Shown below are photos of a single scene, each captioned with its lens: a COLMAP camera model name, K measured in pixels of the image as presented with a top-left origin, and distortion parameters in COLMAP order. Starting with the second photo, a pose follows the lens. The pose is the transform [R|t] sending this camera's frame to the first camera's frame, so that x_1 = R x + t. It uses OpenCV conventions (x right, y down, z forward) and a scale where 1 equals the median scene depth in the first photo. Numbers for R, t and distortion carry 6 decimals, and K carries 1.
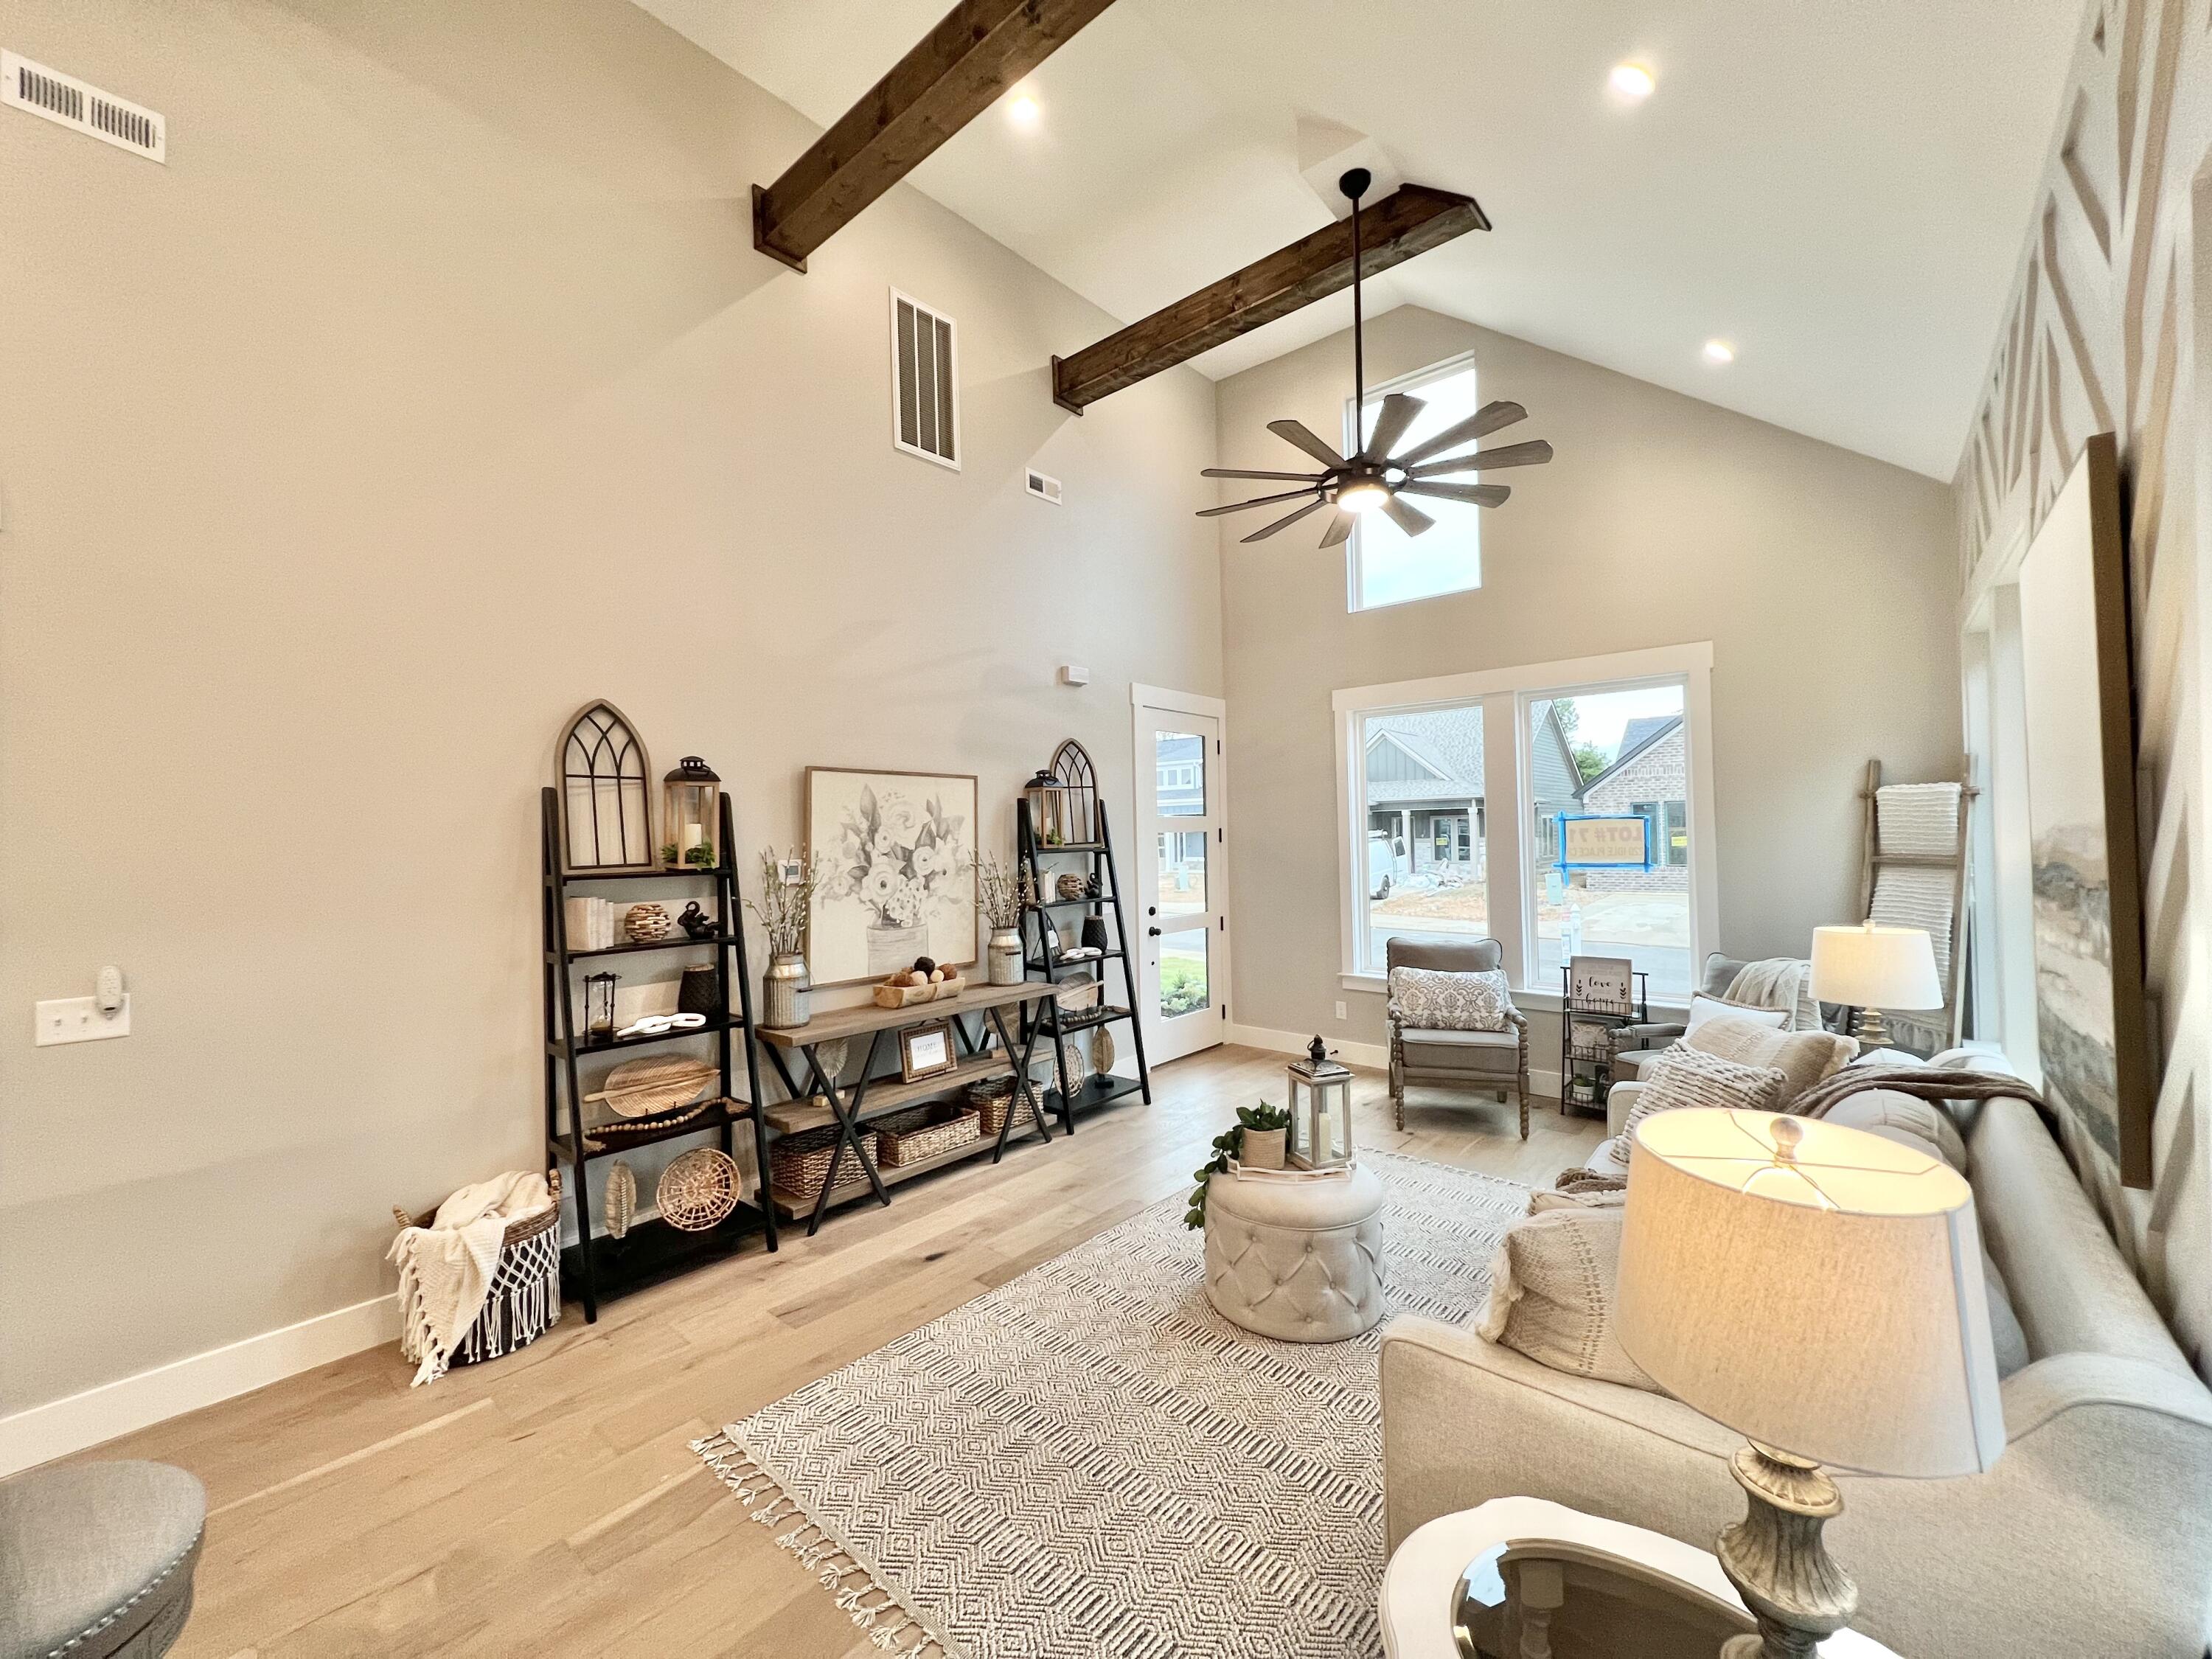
lens RADIAL K [[884.5, 0, 1104.0], [0, 884.5, 827.2], [0, 0, 1]] dist [-0.003171, 0.001118]
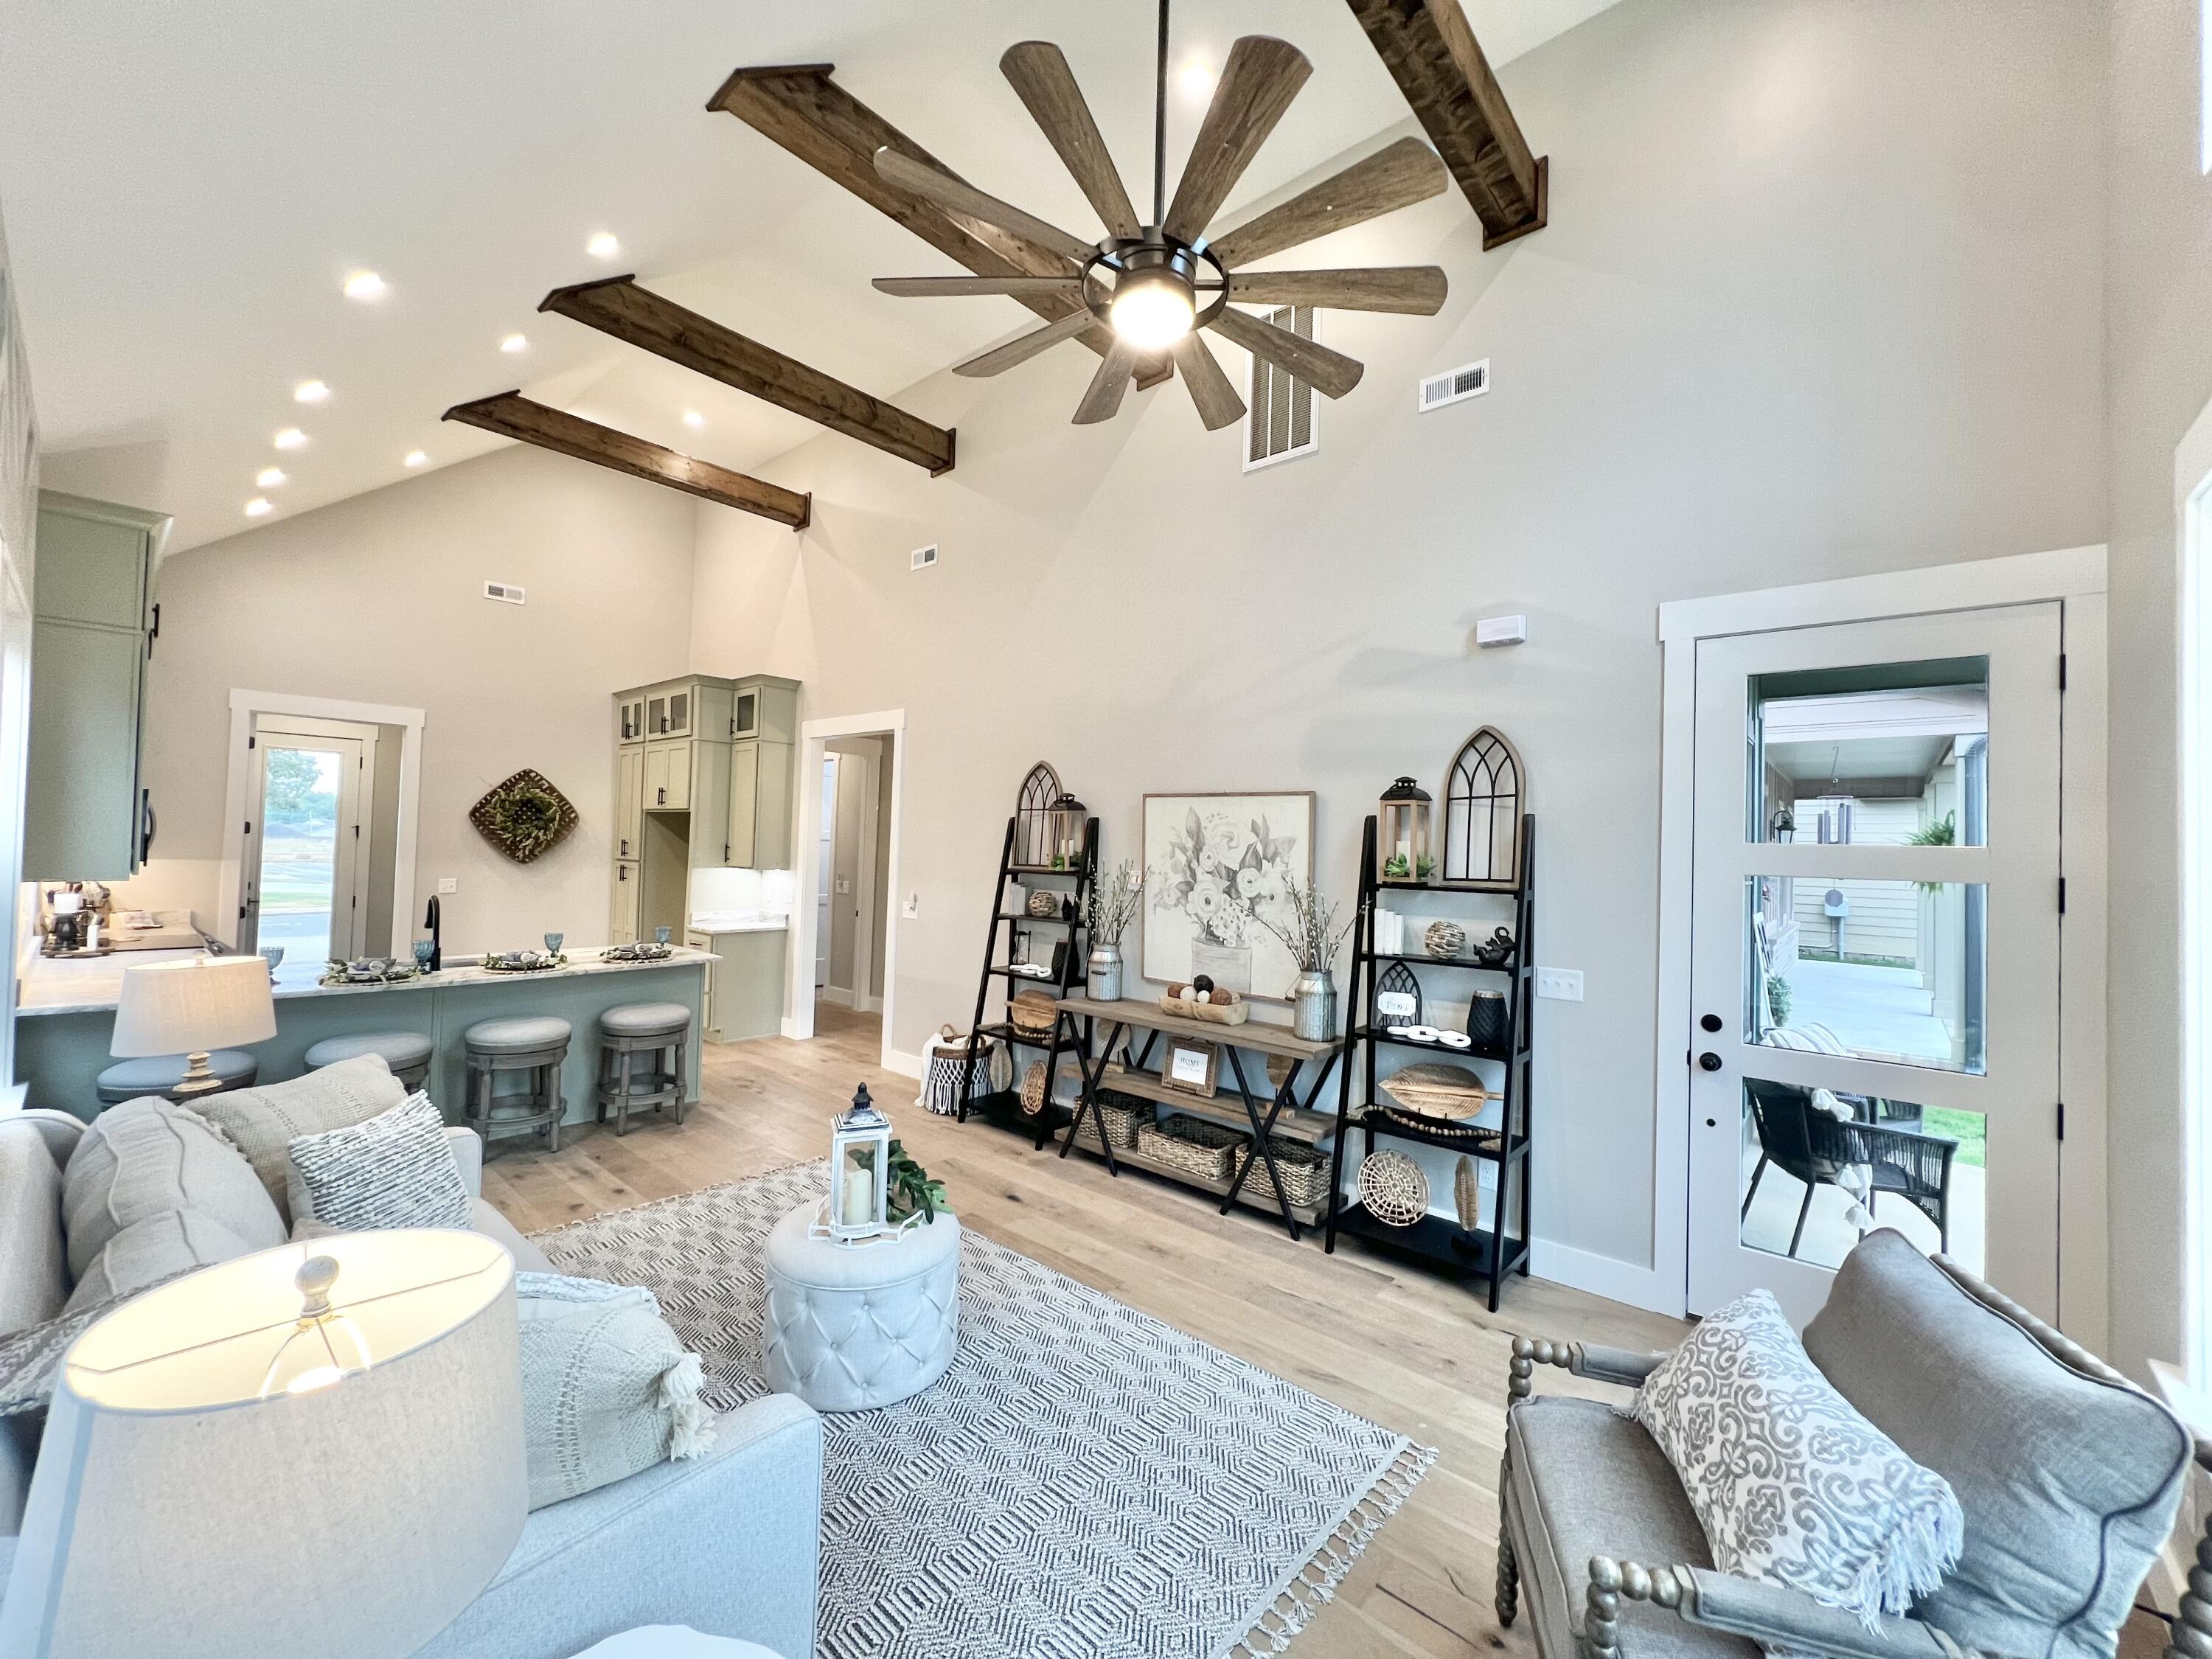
lens RADIAL K [[884.5, 0, 1091.9], [0, 884.5, 824.8], [0, 0, 1]] dist [-0.003171, 0.001118]
pose [[-0.007571, -0.001993, -0.999969, 0.788620], [-0.018041, 0.999836, -0.001856, -0.021218], [0.999809, 0.018026, -0.007606, 0.851286]]
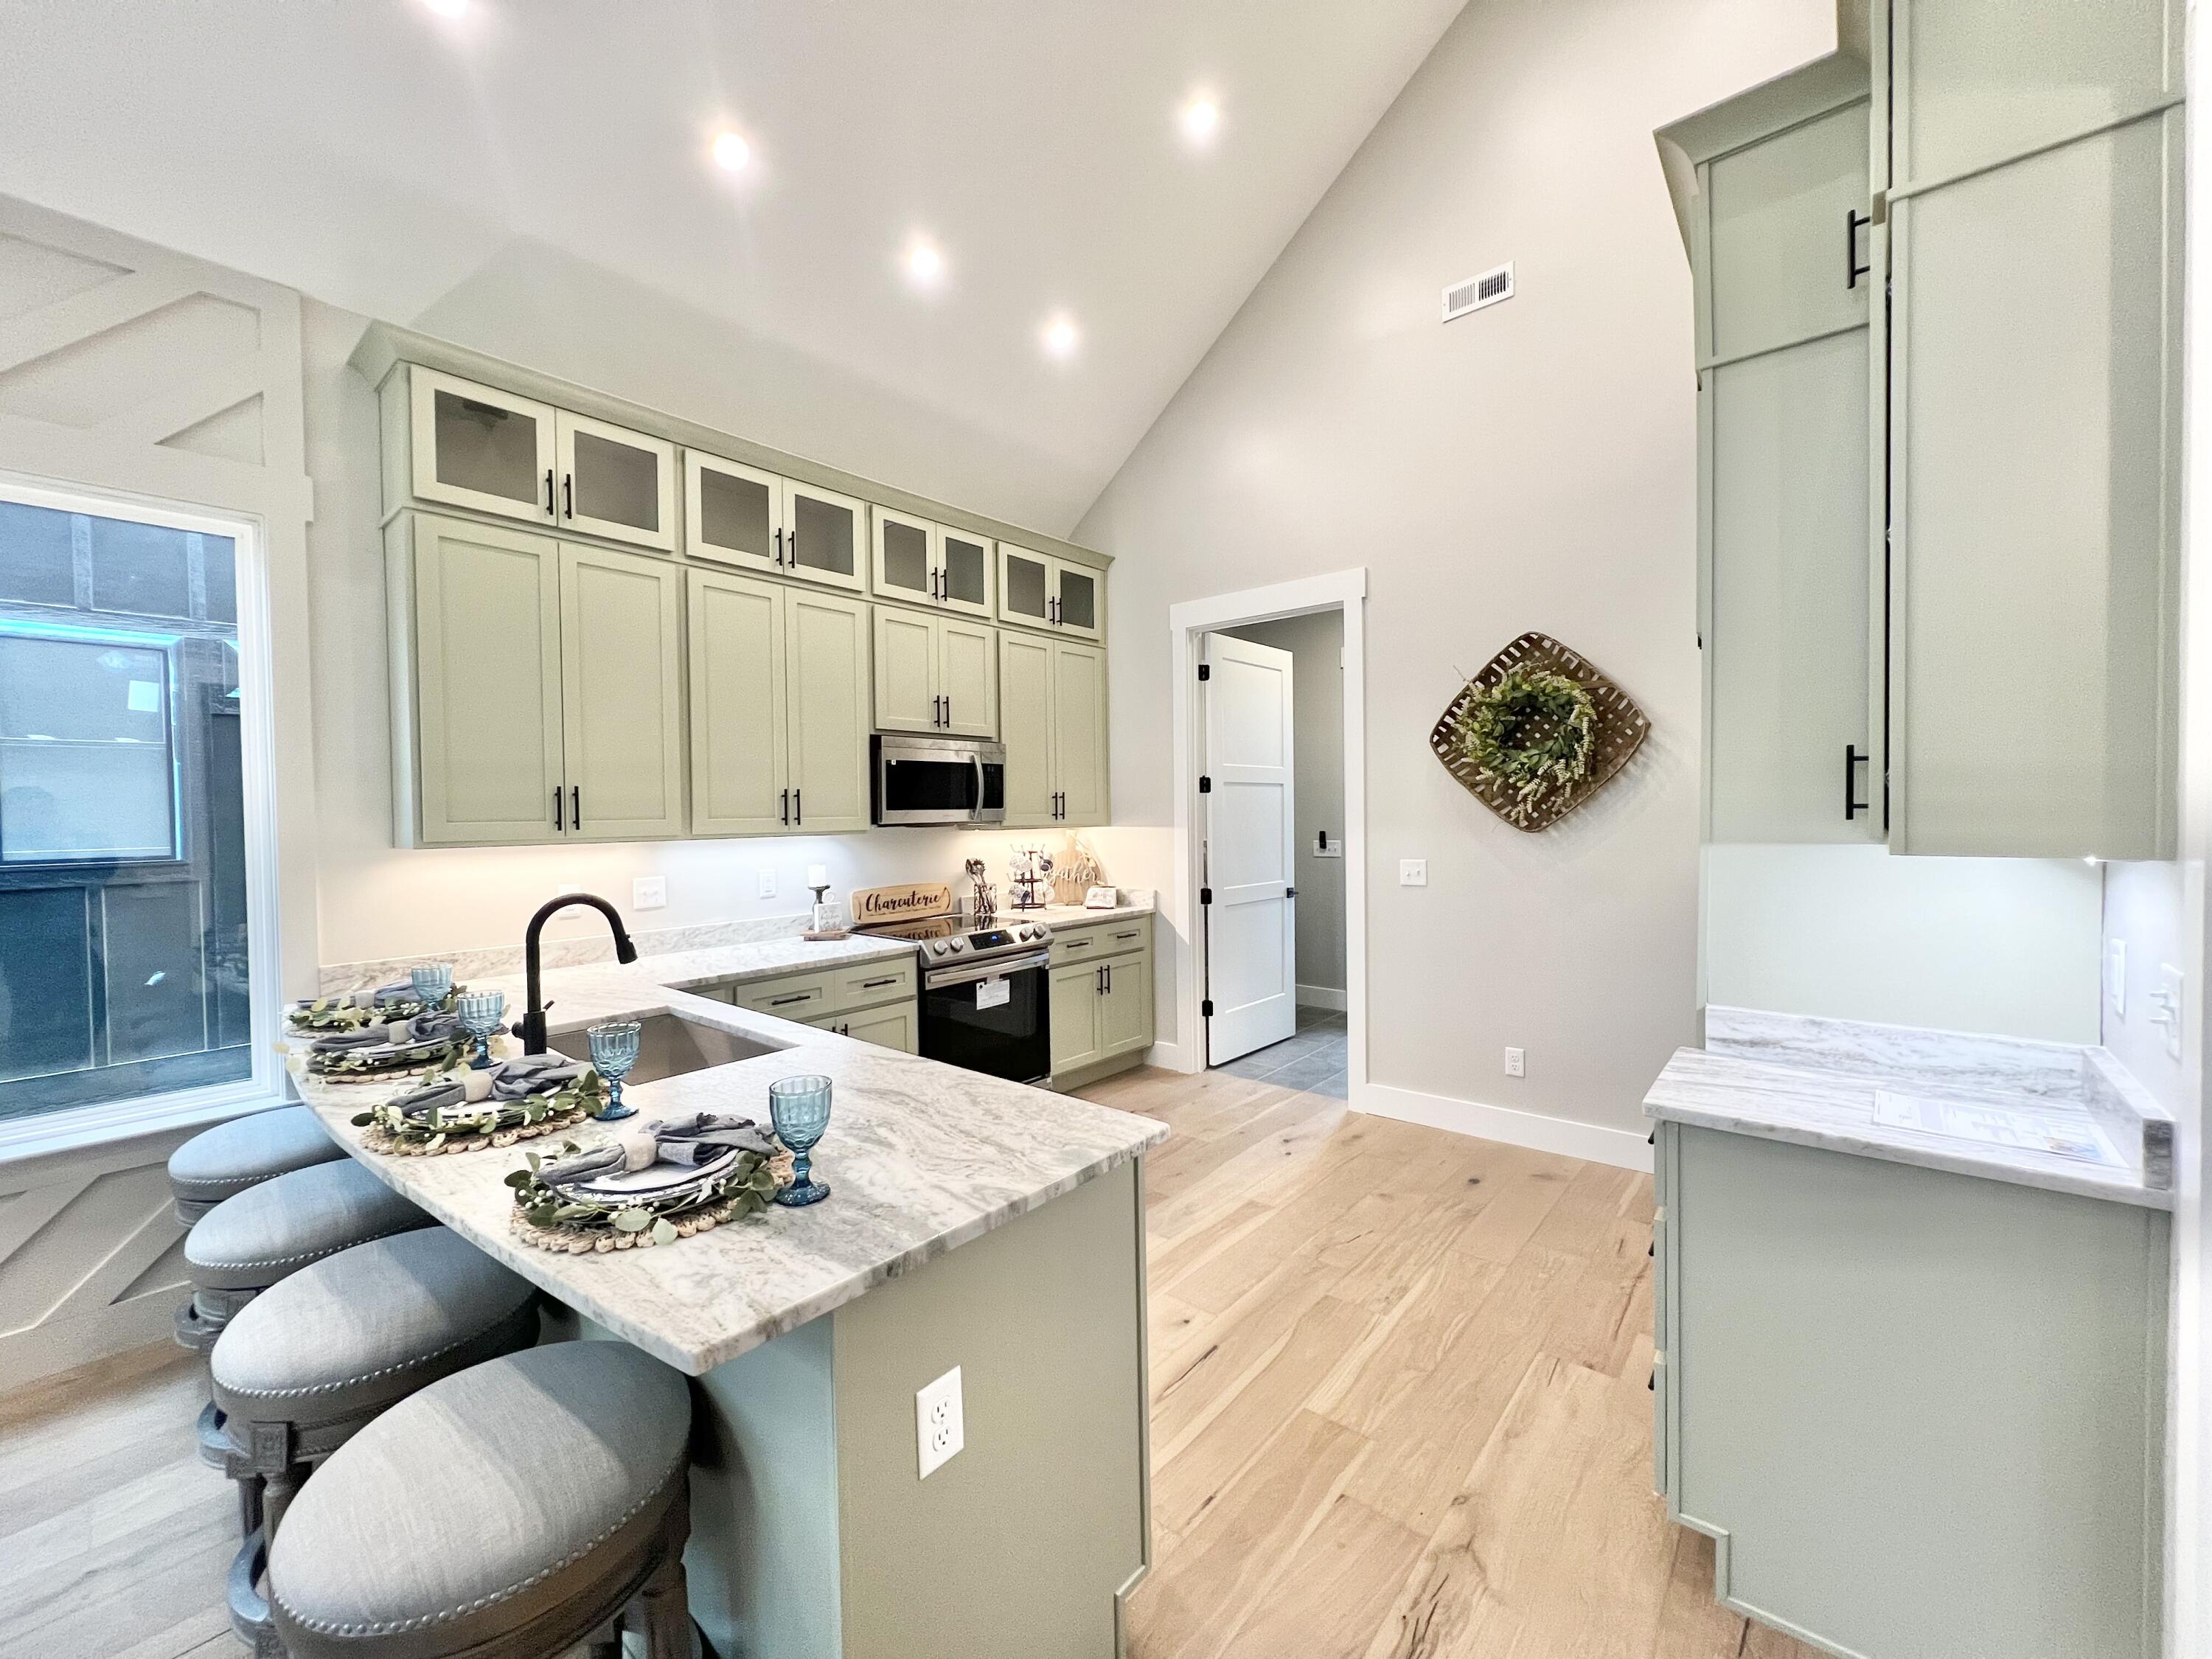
lens RADIAL K [[884.5, 0, 1112.7], [0, 884.5, 823.0], [0, 0, 1]] dist [-0.003171, 0.001118]
pose [[-0.999143, 0.036173, -0.020105, -0.535653], [0.036093, 0.999339, 0.004306, 0.046057], [0.020248, 0.003576, -0.999789, 0.544454]]
